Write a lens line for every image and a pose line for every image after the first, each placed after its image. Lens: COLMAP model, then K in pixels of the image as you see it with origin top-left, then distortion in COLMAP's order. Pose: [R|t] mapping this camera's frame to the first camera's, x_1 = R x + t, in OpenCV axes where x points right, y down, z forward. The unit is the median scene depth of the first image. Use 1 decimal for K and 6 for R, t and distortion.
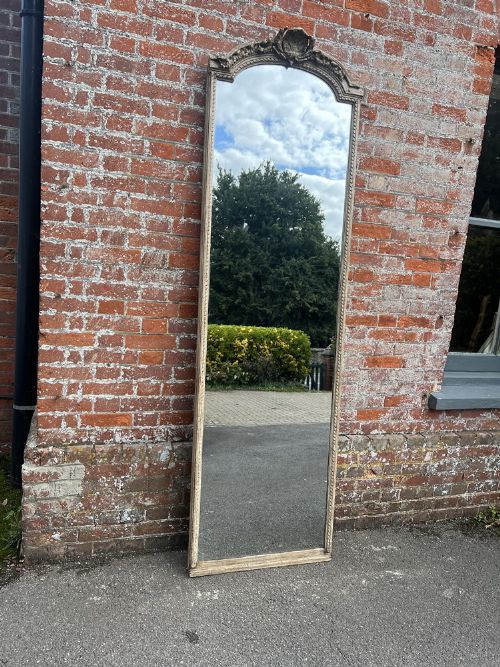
lens RADIAL K [[503.6, 0, 251.4], [0, 503.6, 333.9], [0, 0, 1]] dist [0.040498, -0.043221]
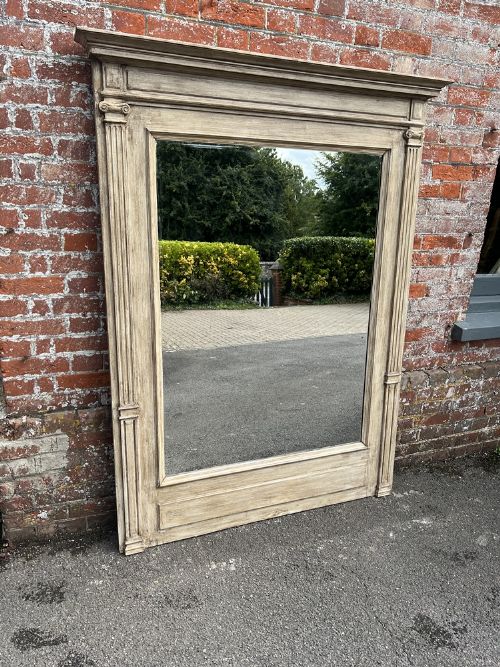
lens RADIAL K [[501.9, 0, 246.1], [0, 501.9, 339.0], [0, 0, 1]] dist [0.036986, -0.041865]
pose [[0.997508, -0.055873, 0.043092, -0.059158], [0.048472, 0.986419, 0.156933, -0.014206], [-0.051275, -0.154453, 0.986669, 0.177520]]
